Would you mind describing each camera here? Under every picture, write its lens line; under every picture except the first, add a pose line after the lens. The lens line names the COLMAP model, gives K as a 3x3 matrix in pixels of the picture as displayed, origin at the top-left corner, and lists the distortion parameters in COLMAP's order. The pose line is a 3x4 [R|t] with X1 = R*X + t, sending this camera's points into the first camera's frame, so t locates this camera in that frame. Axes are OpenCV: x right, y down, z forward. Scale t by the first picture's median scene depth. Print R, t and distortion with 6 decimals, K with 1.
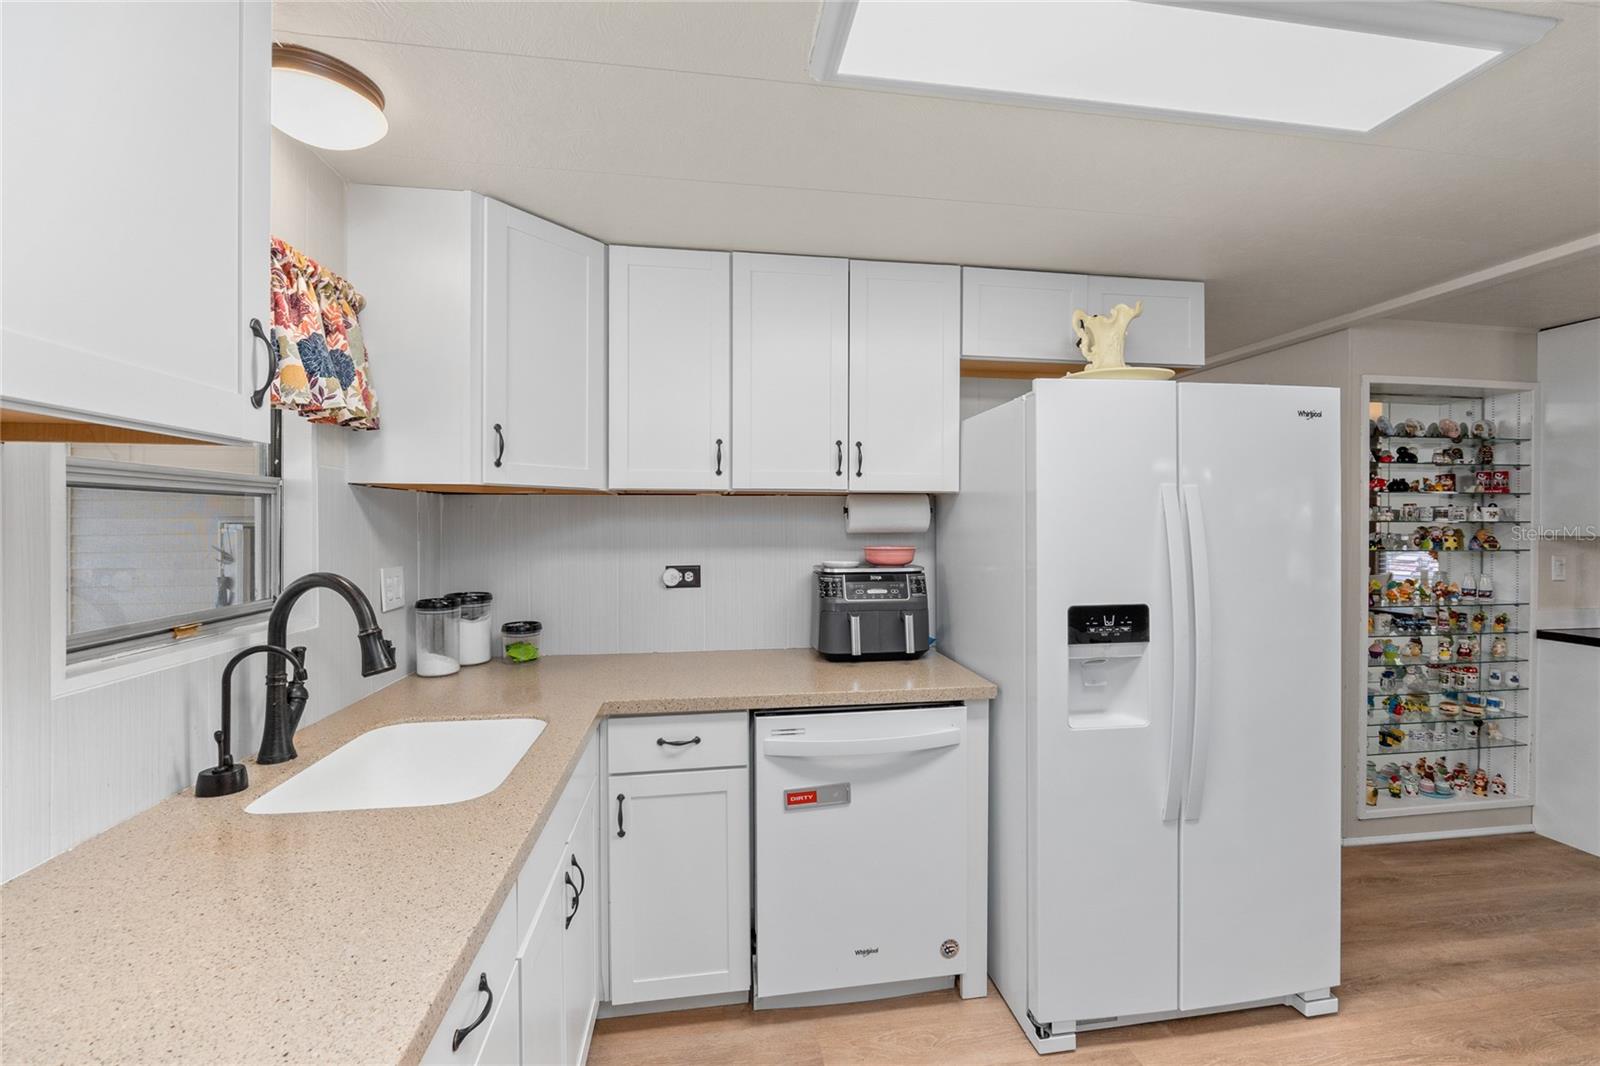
lens RADIAL K [[667.6, 0, 804.1], [0, 667.6, 526.4], [0, 0, 1]] dist [-0.004661, -0.000210]
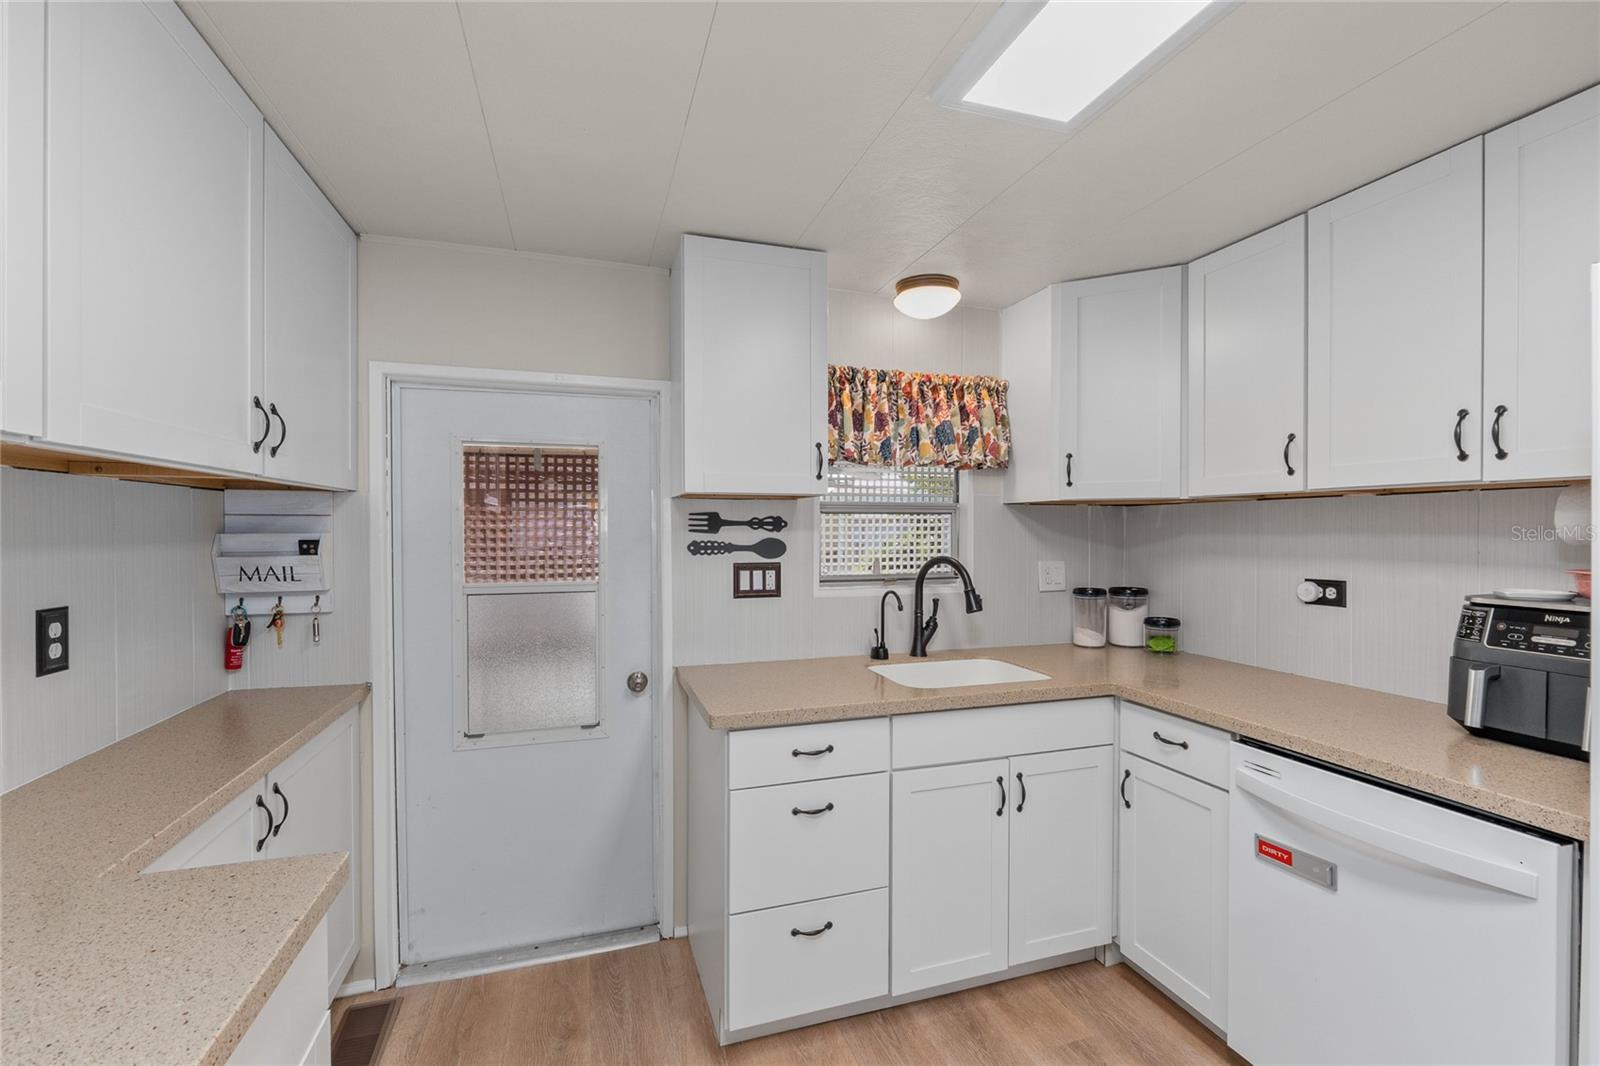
lens RADIAL K [[673.0, 0, 800.0], [0, 673.0, 533.0], [0, 0, 1]] dist [-0.011894, 0.000172]
pose [[0.164271, 0.006449, -0.986394, 0.686141], [-0.006615, 0.999963, 0.005436, -0.001368], [0.986393, 0.005632, 0.164308, 0.242655]]
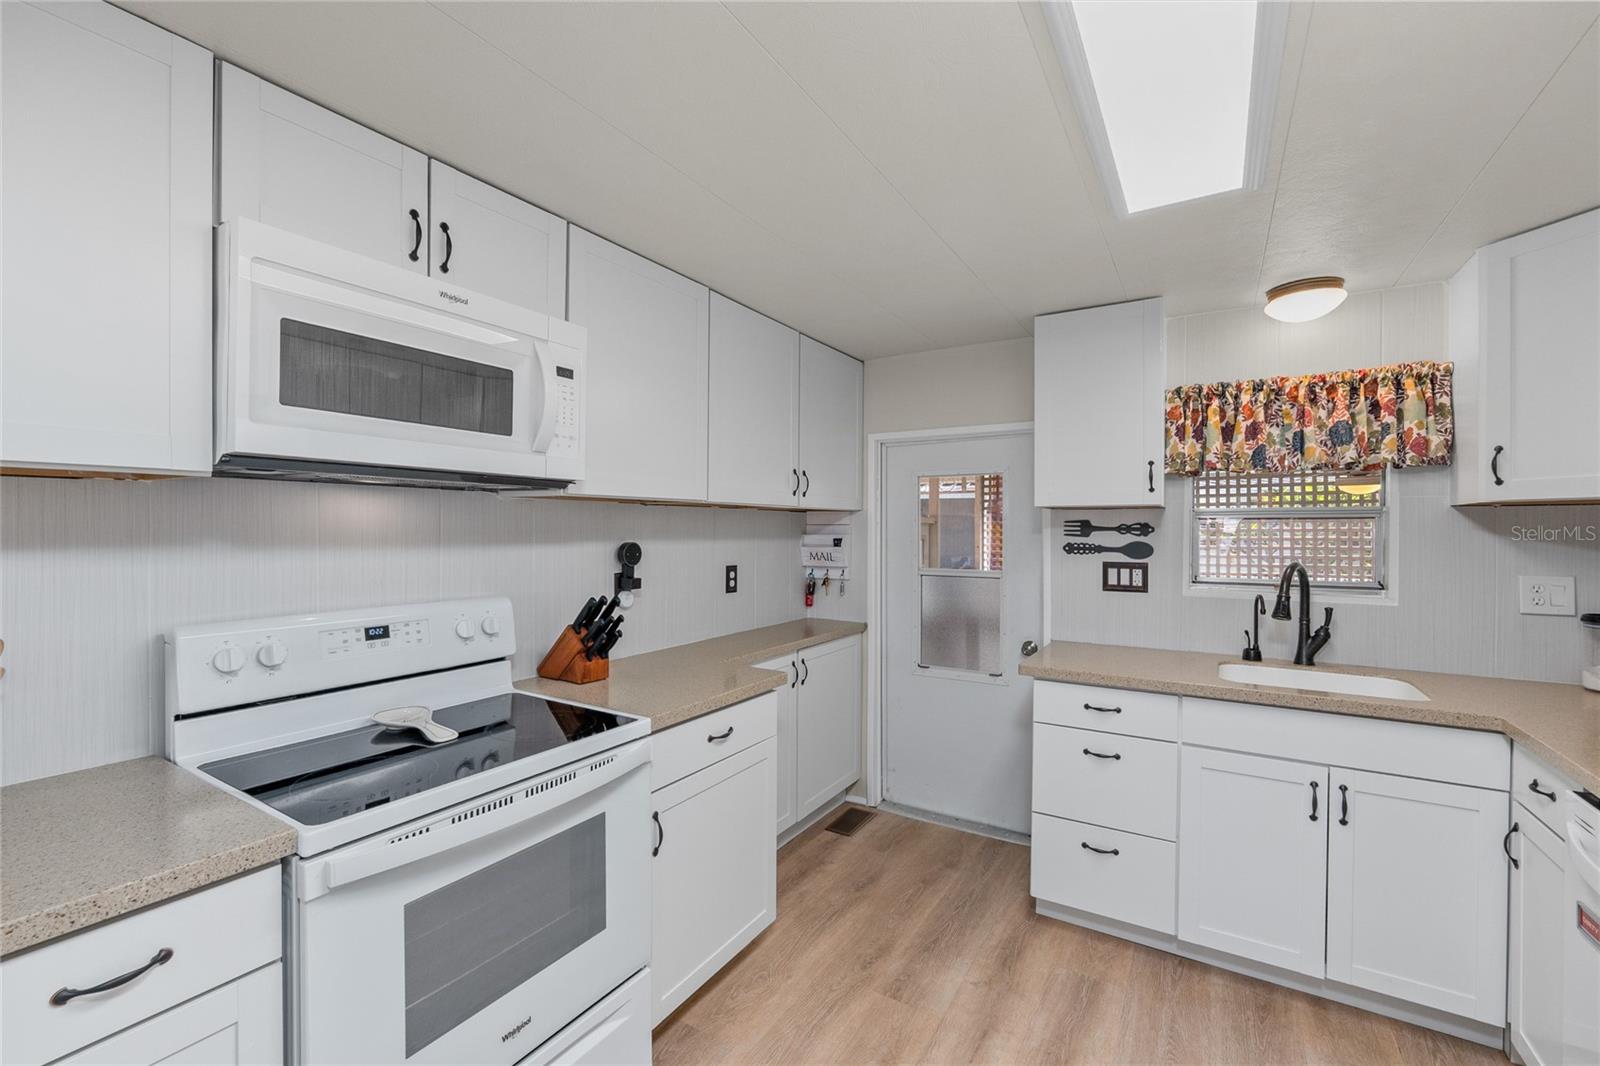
lens RADIAL K [[667.6, 0, 804.1], [0, 667.6, 526.4], [0, 0, 1]] dist [-0.004661, -0.000210]
pose [[-0.642806, -0.005886, -0.766006, 1.008680], [-0.008300, 0.999965, -0.000718, -0.010457], [0.765984, 0.005896, -0.642833, 0.756534]]
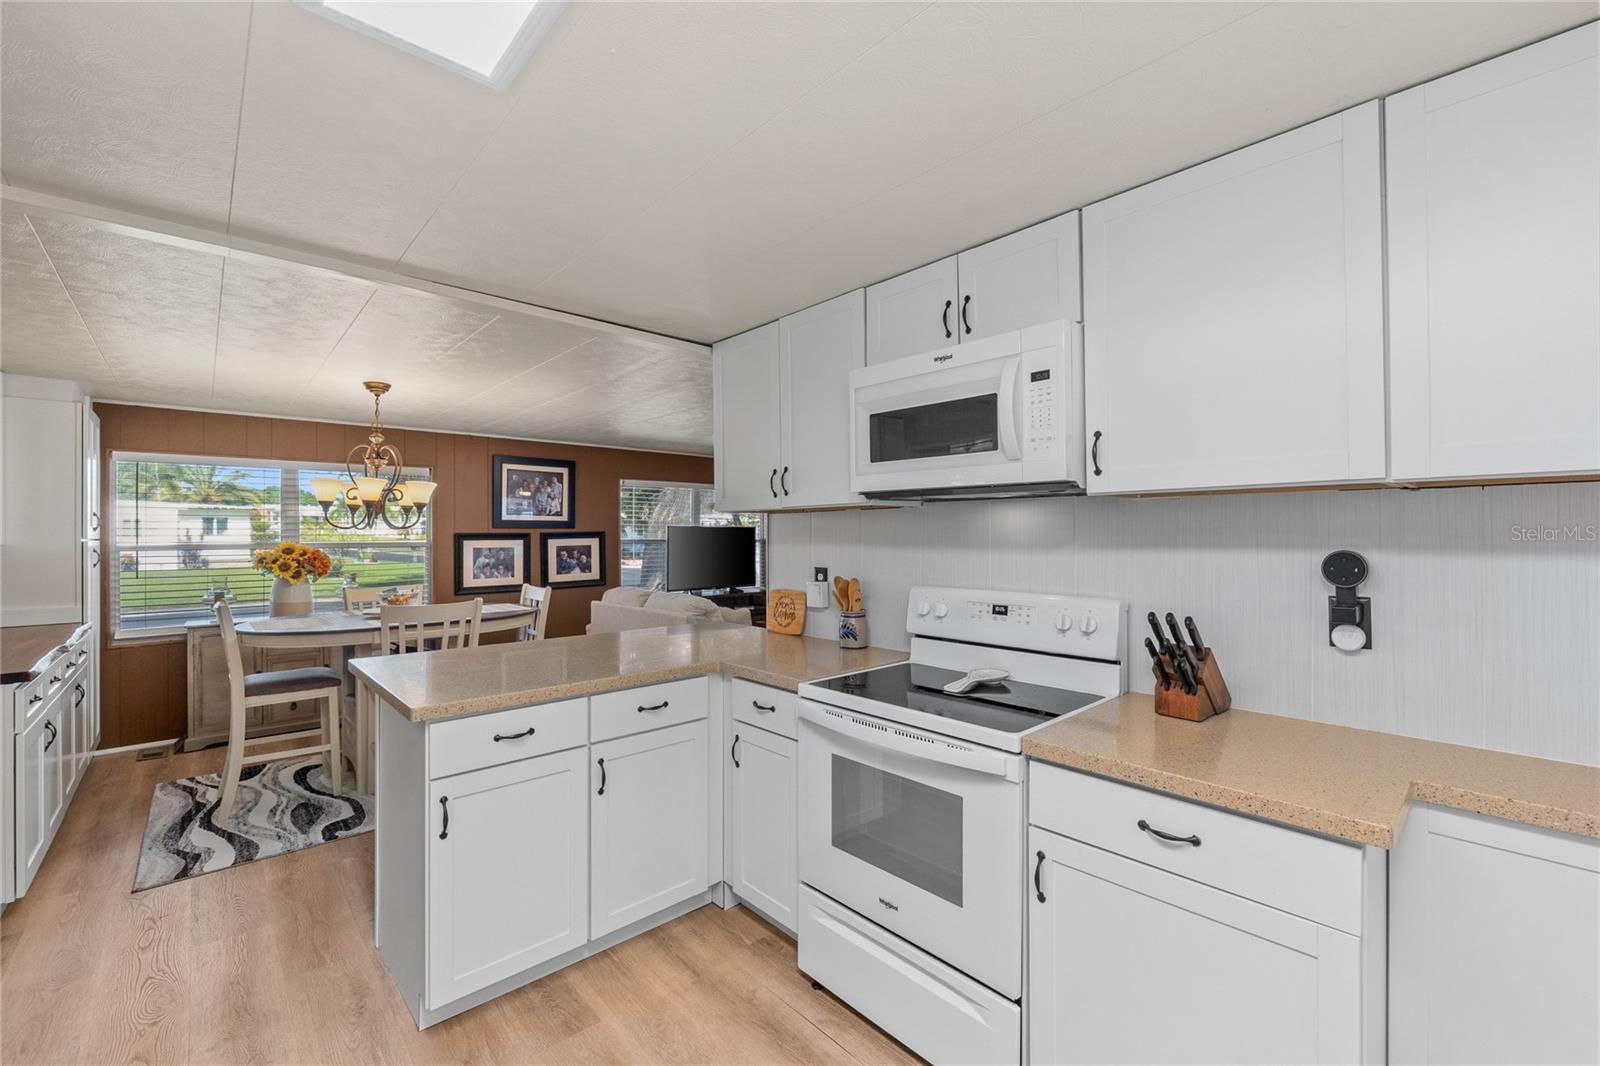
lens RADIAL K [[667.6, 0, 804.1], [0, 667.6, 526.4], [0, 0, 1]] dist [-0.004661, -0.000210]
pose [[-0.560498, 0.008276, 0.828115, -0.046644], [0.005787, 0.999965, -0.006077, -0.007501], [-0.828136, 0.001386, -0.560526, 0.703108]]
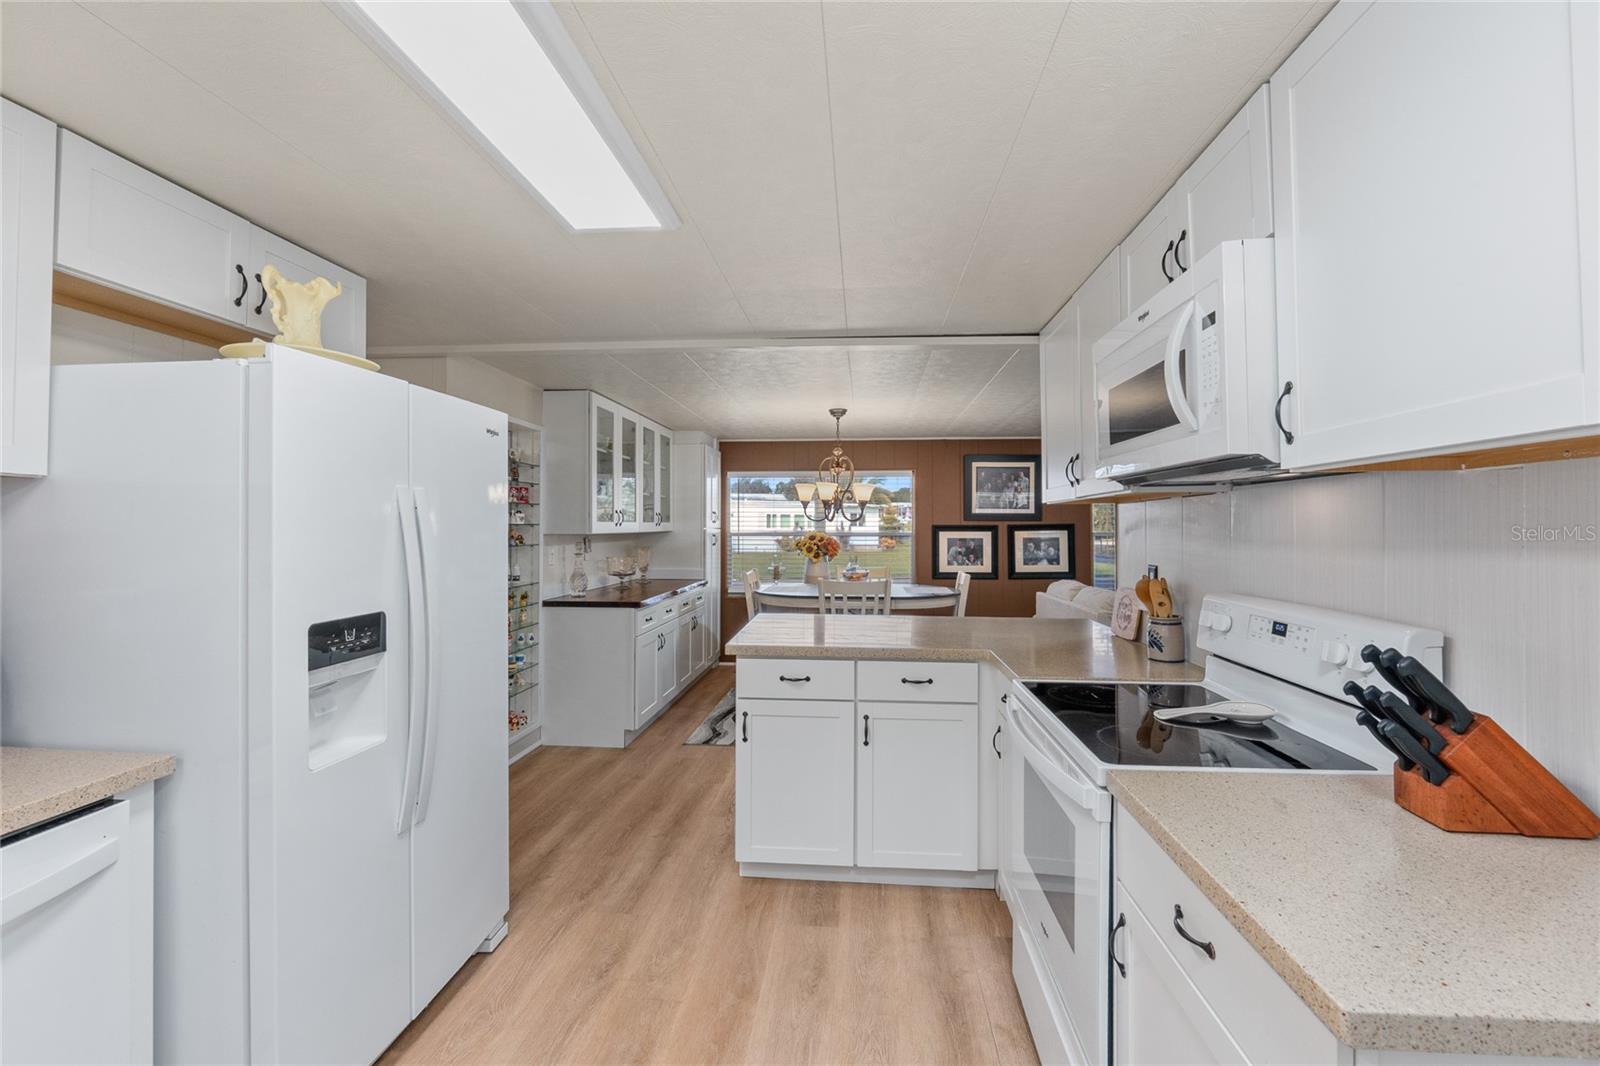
lens RADIAL K [[677.4, 0, 808.2], [0, 677.4, 512.9], [0, 0, 1]] dist [-0.002383, -0.000593]
pose [[0.226030, 0.018023, 0.973954, -0.260427], [0.003435, 0.999808, -0.019299, -0.002229], [-0.974114, 0.007708, 0.225925, 0.177090]]
